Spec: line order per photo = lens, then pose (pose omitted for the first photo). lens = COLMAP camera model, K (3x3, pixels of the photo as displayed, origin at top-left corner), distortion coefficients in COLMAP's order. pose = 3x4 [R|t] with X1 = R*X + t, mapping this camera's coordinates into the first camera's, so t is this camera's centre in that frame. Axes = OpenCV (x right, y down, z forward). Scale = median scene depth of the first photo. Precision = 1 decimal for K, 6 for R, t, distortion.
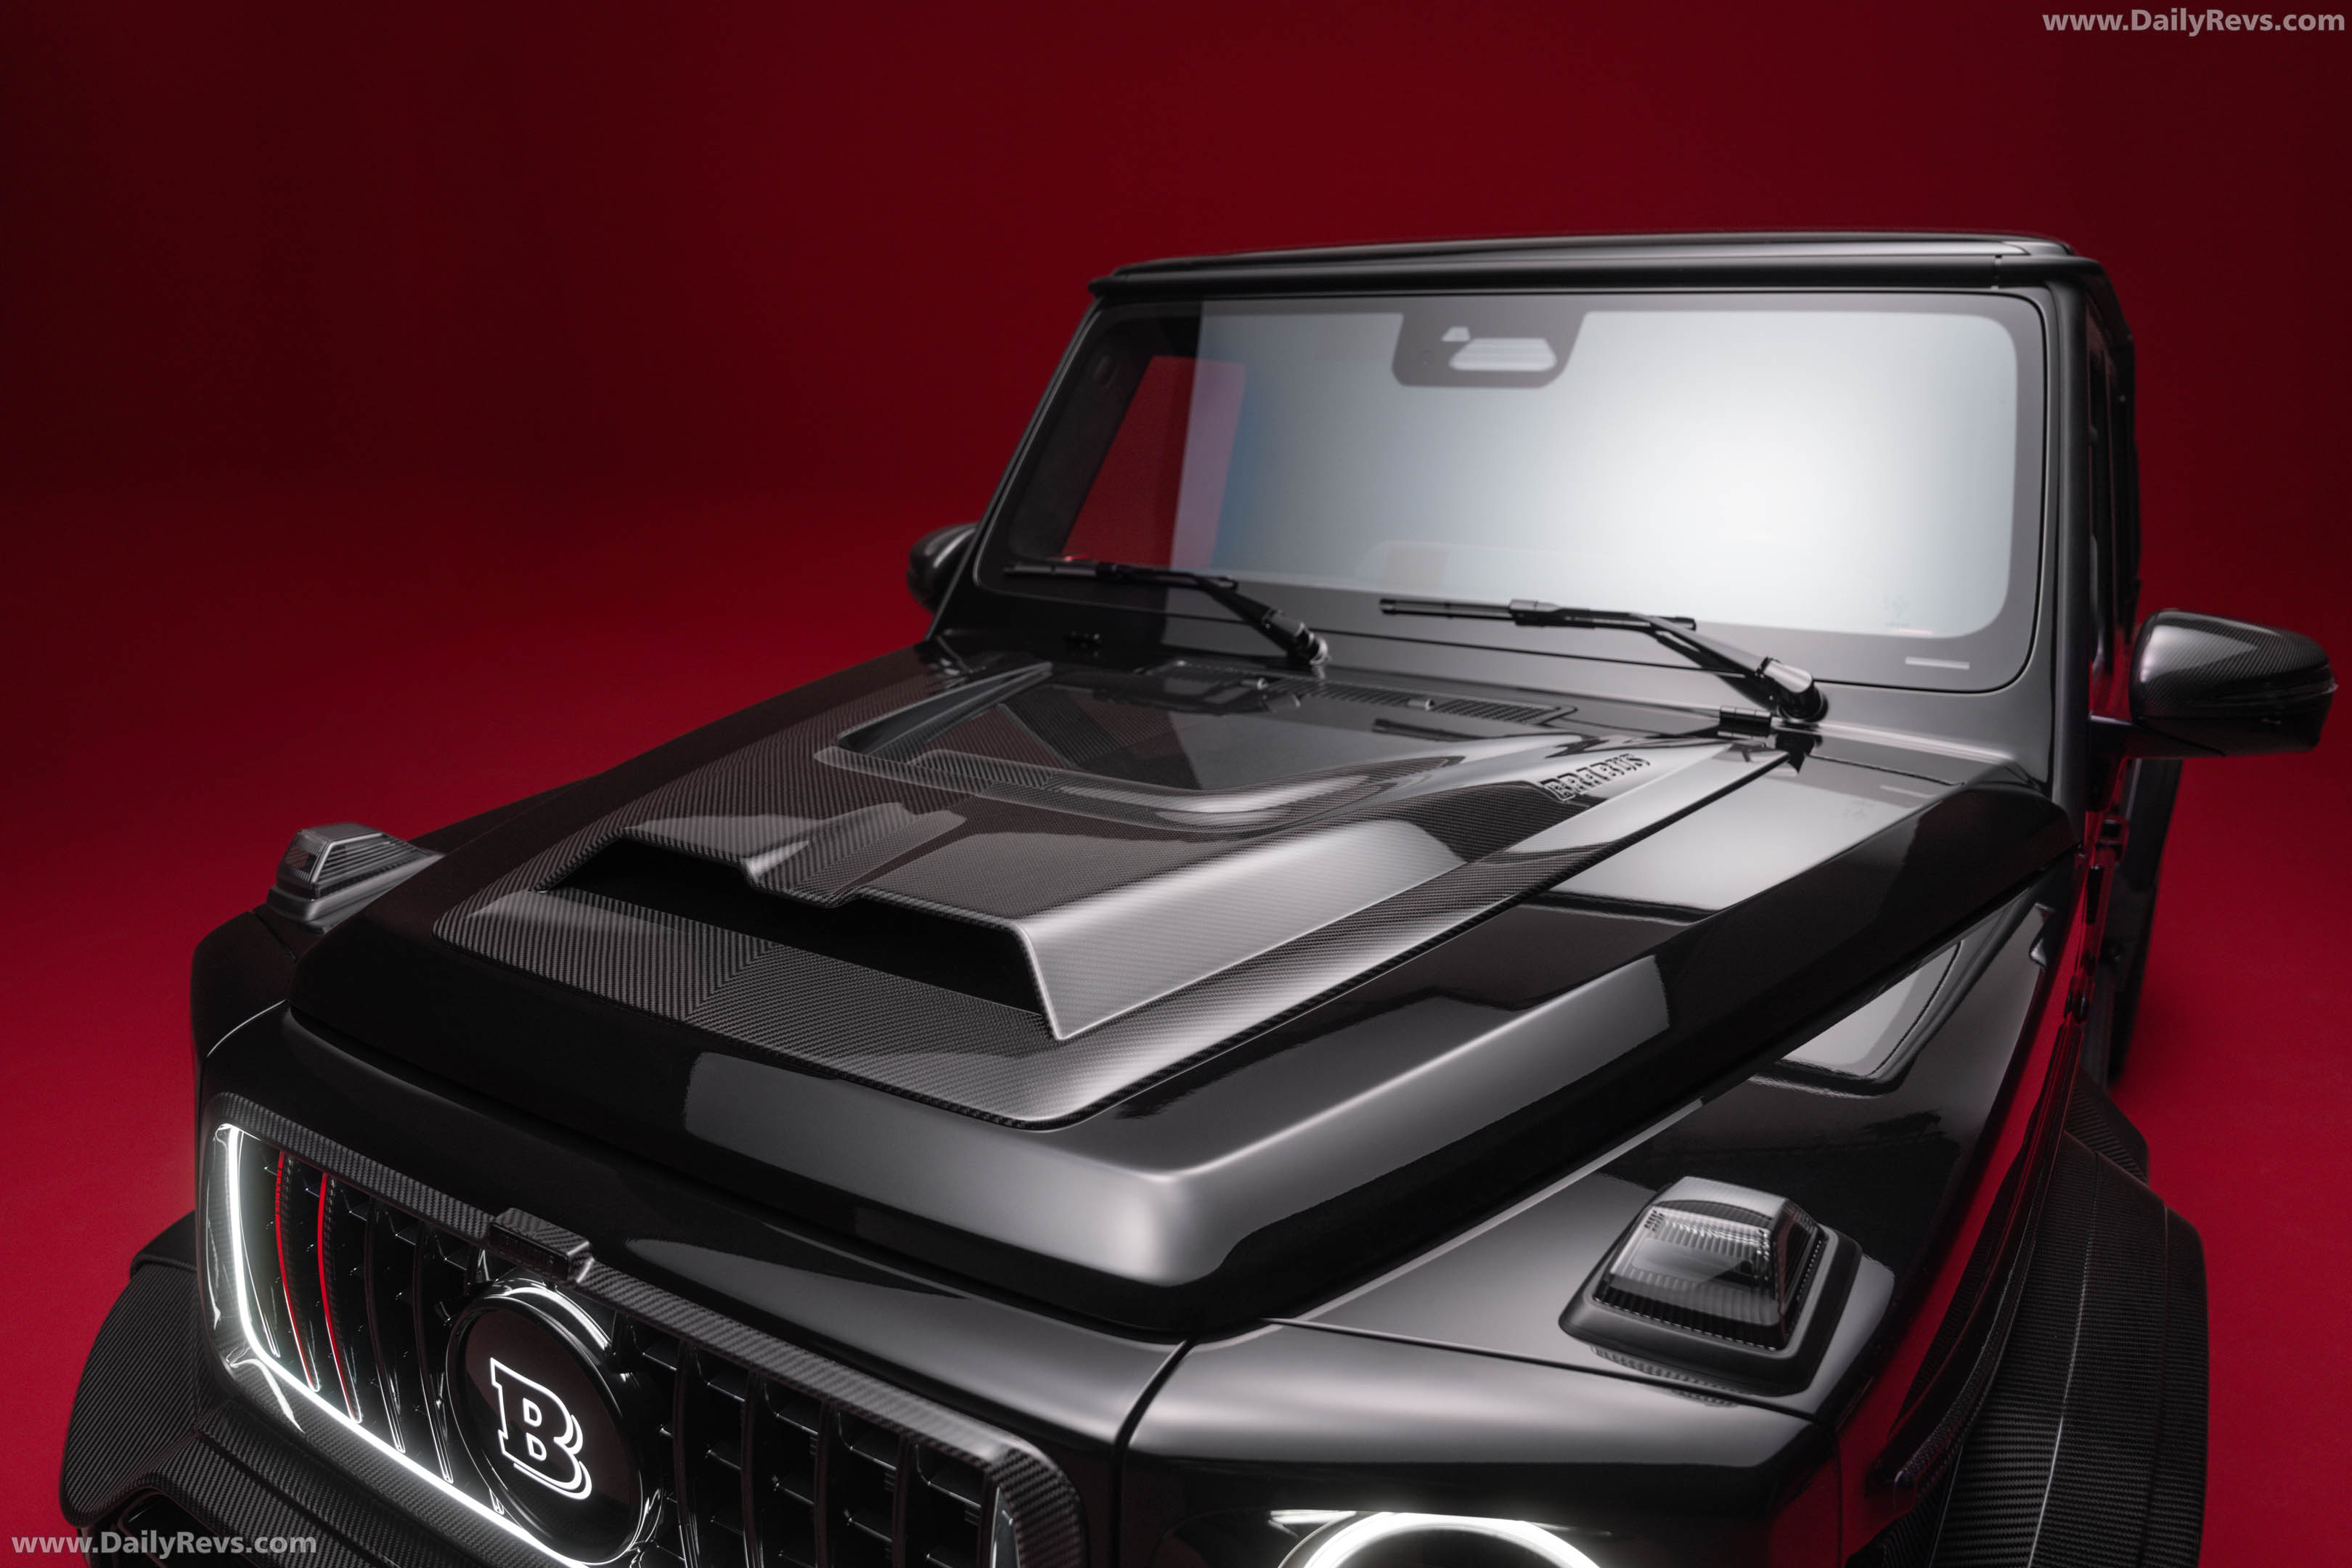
lens RADIAL K [[1576.0, 0, 1176.0], [0, 1576.0, 784.0], [0, 0, 1]] dist [-0.016482, 0.000196]
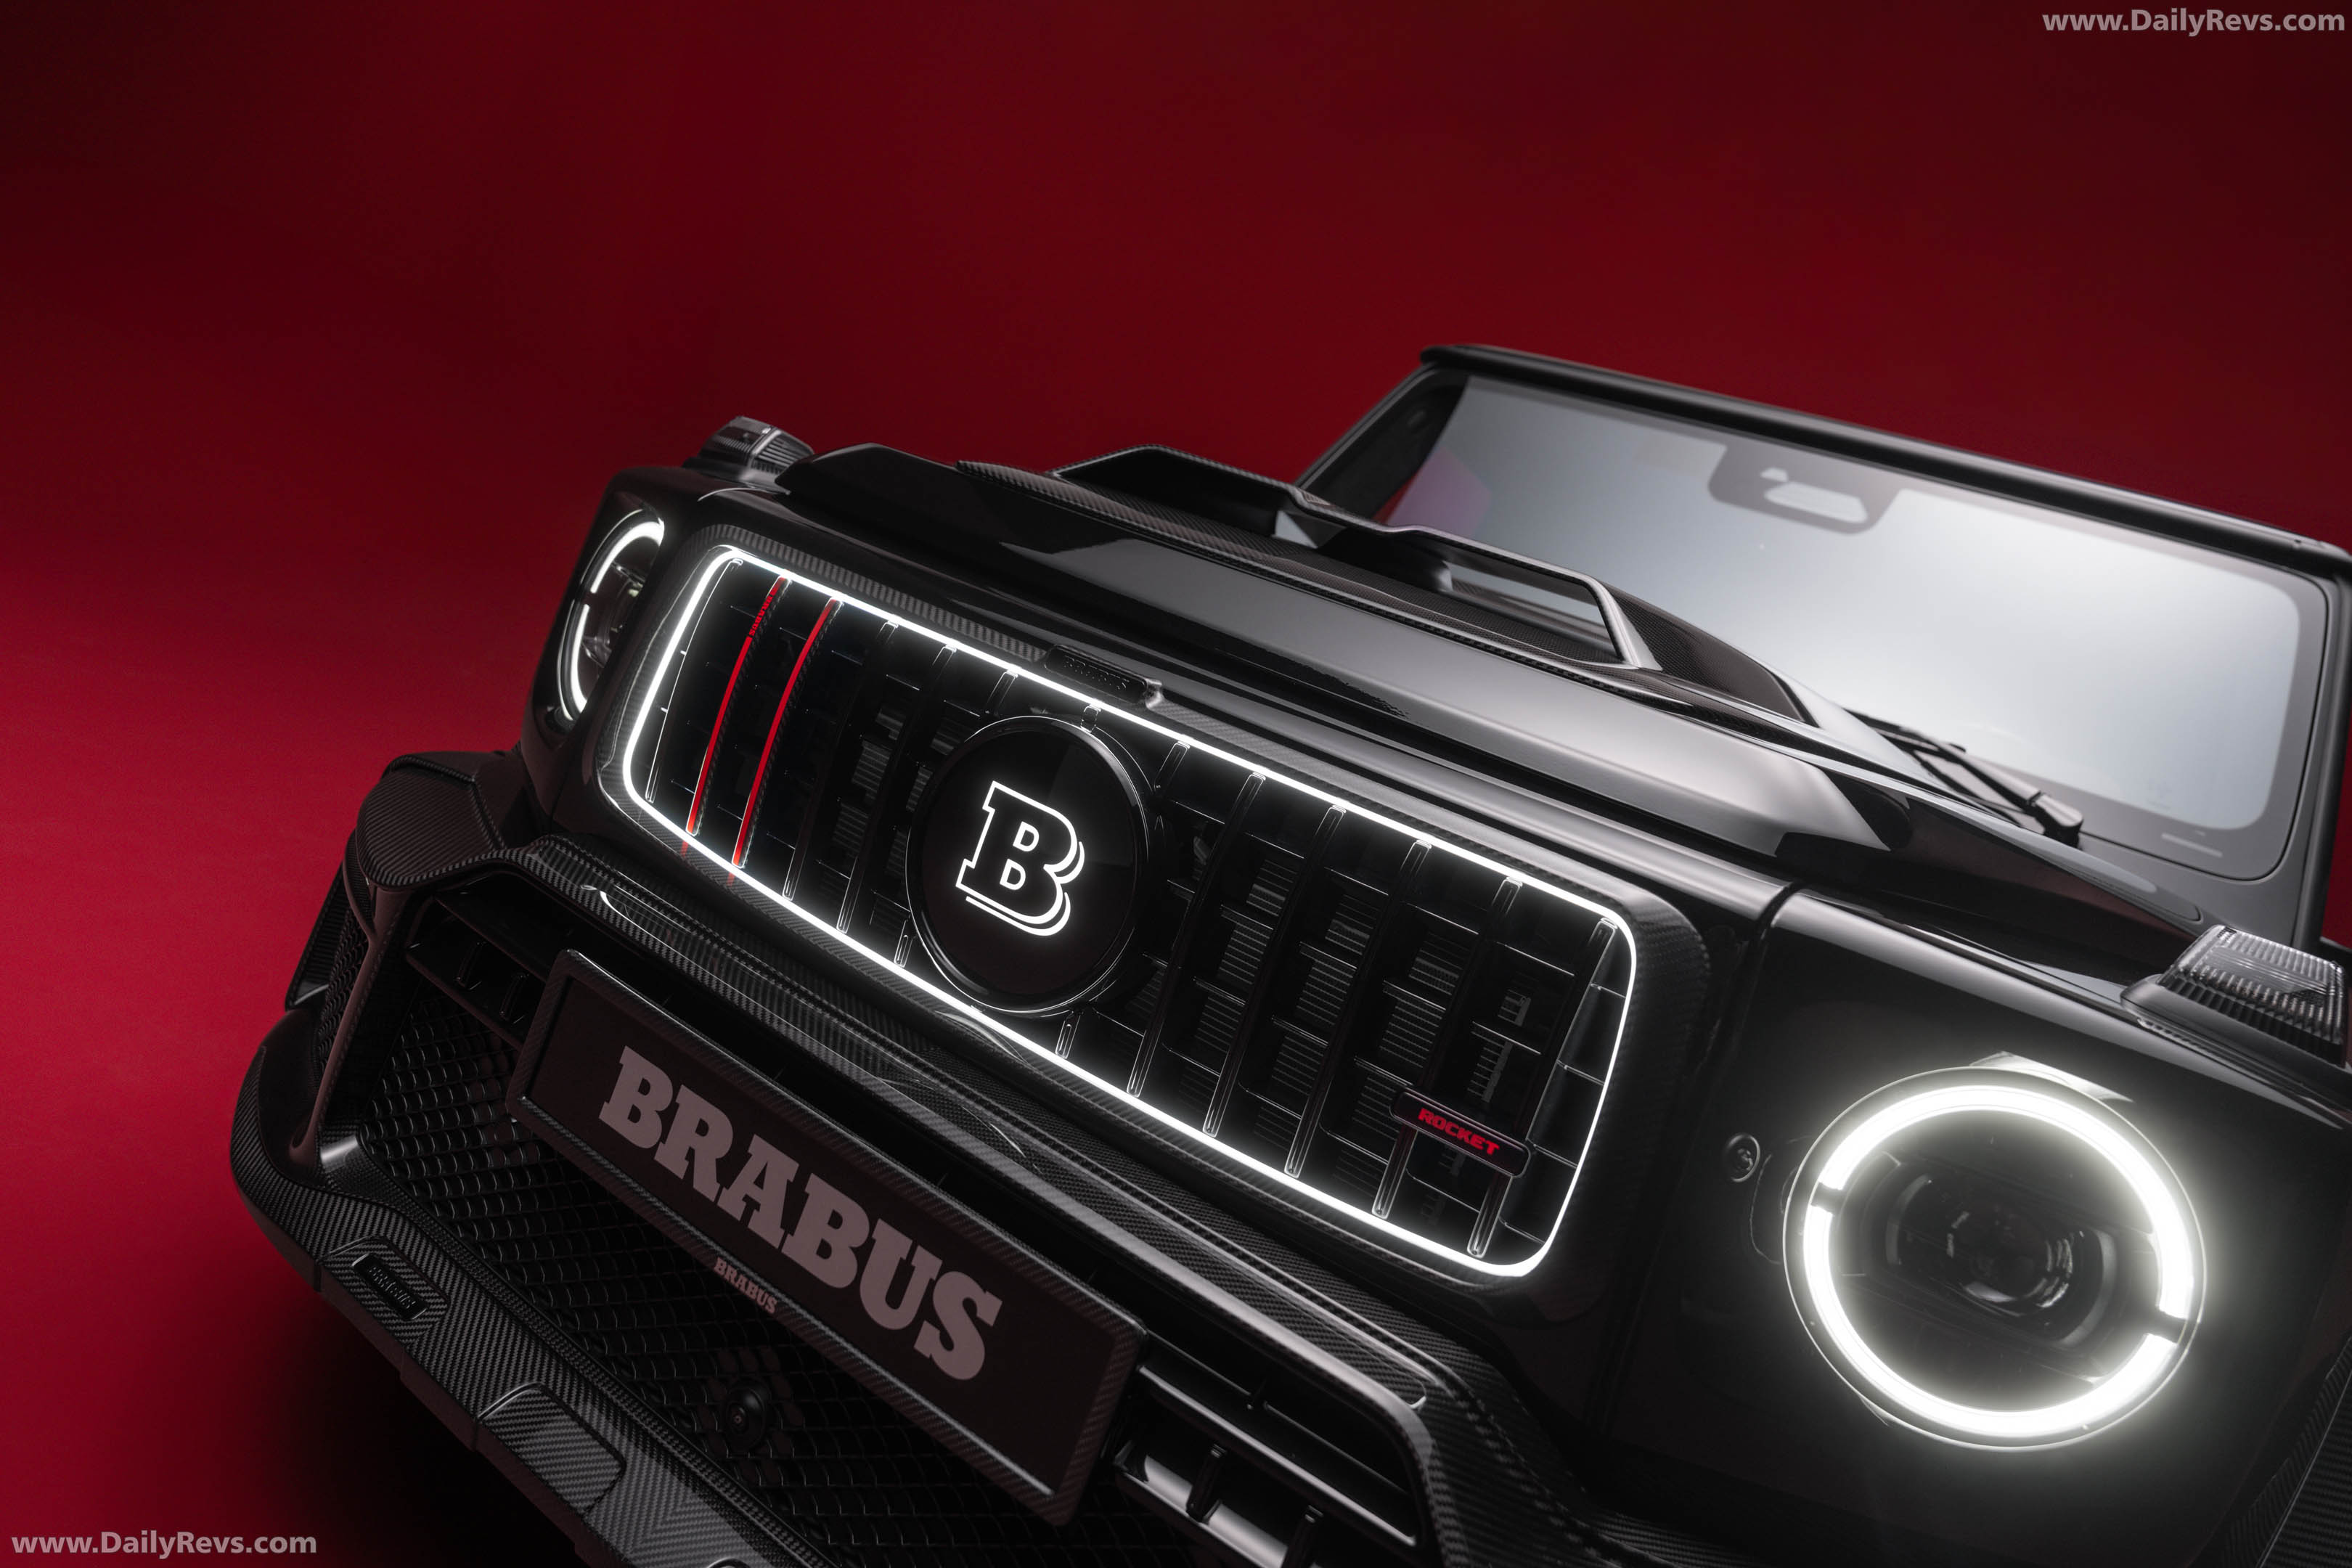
lens RADIAL K [[1555.3, 0, 1205.1], [0, 1555.3, 783.2], [0, 0, 1]] dist [-0.017604, 0.000785]
pose [[0.941579, 0.335491, 0.029571, -0.178204], [-0.326403, 0.930649, -0.165388, 0.255248], [-0.083007, 0.146074, 0.985785, 0.010511]]
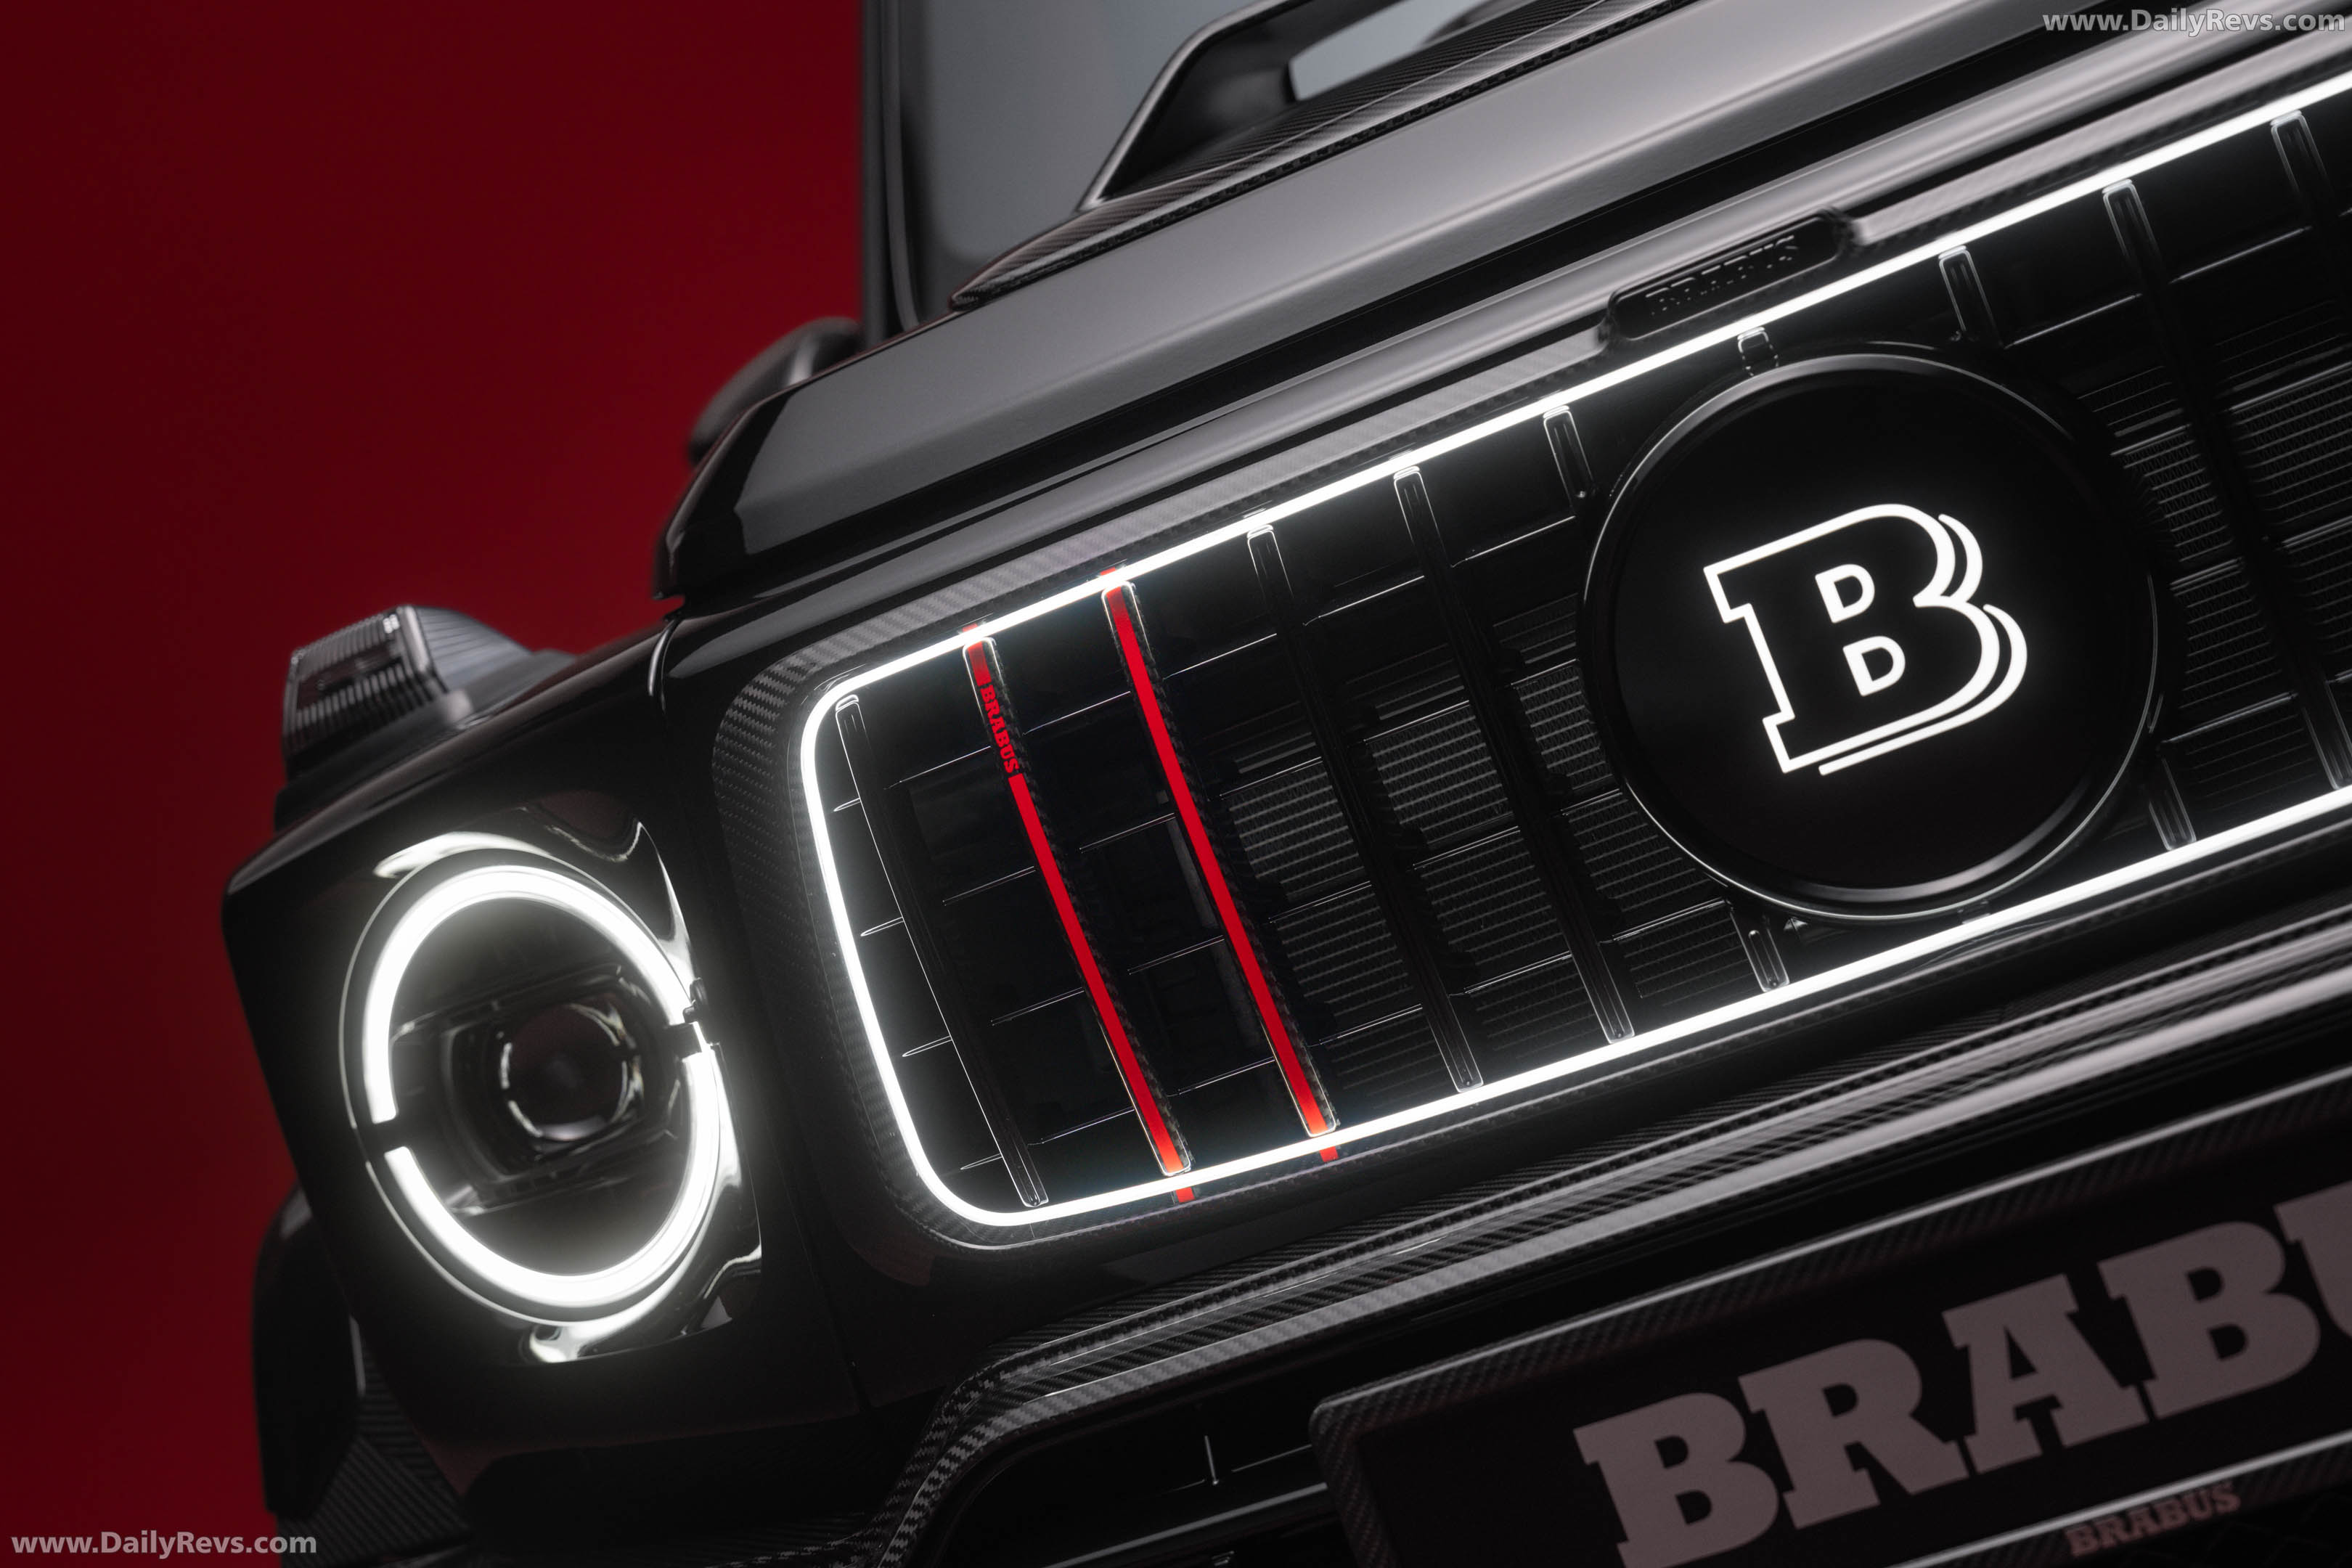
lens RADIAL K [[4040.4, 0, 1176.6], [0, 4040.4, 647.7], [0, 0, 1]] dist [0.017669, -0.103996]
pose [[0.900771, -0.370846, 0.226019, -0.472408], [0.419728, 0.877029, -0.233770, 0.328069], [-0.111533, 0.305440, 0.945657, -0.116178]]
